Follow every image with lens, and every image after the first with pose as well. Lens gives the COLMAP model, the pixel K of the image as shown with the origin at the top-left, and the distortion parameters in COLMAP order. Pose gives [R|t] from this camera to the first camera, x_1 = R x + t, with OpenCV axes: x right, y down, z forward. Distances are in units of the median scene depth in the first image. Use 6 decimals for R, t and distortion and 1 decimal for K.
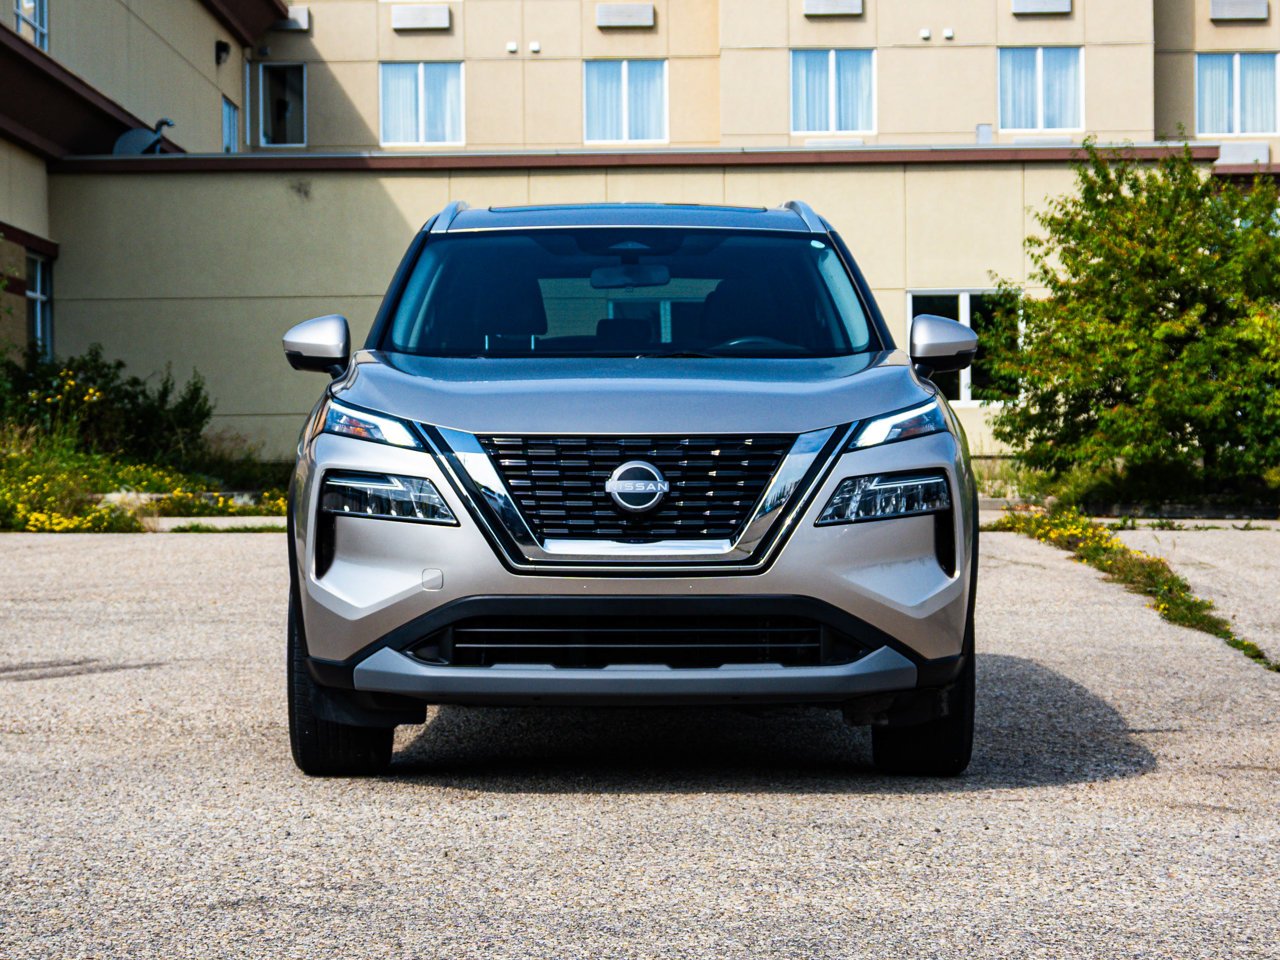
lens RADIAL K [[3971.0, 0, 640.2], [0, 3971.0, 403.9], [0, 0, 1]] dist [-0.648126, 0.920308]
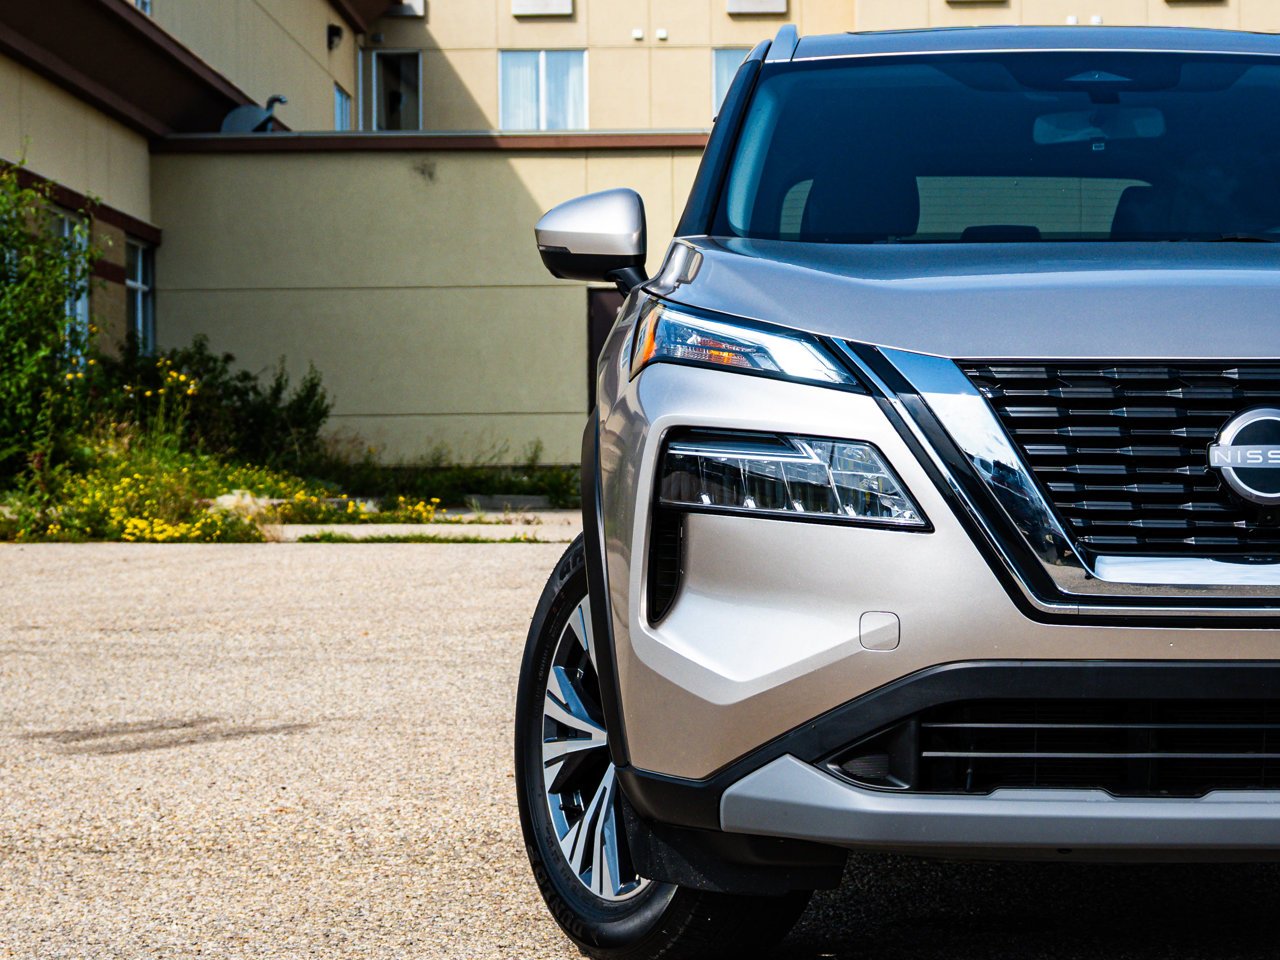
lens RADIAL K [[3971.0, 0, 640.2], [0, 3971.0, 403.9], [0, 0, 1]] dist [-0.648126, 0.920308]
pose [[0.999658, 0.002140, -0.026062, -0.035104], [-0.002209, 0.999994, -0.002615, 0.007560], [0.026057, 0.002671, 0.999657, 0.233416]]
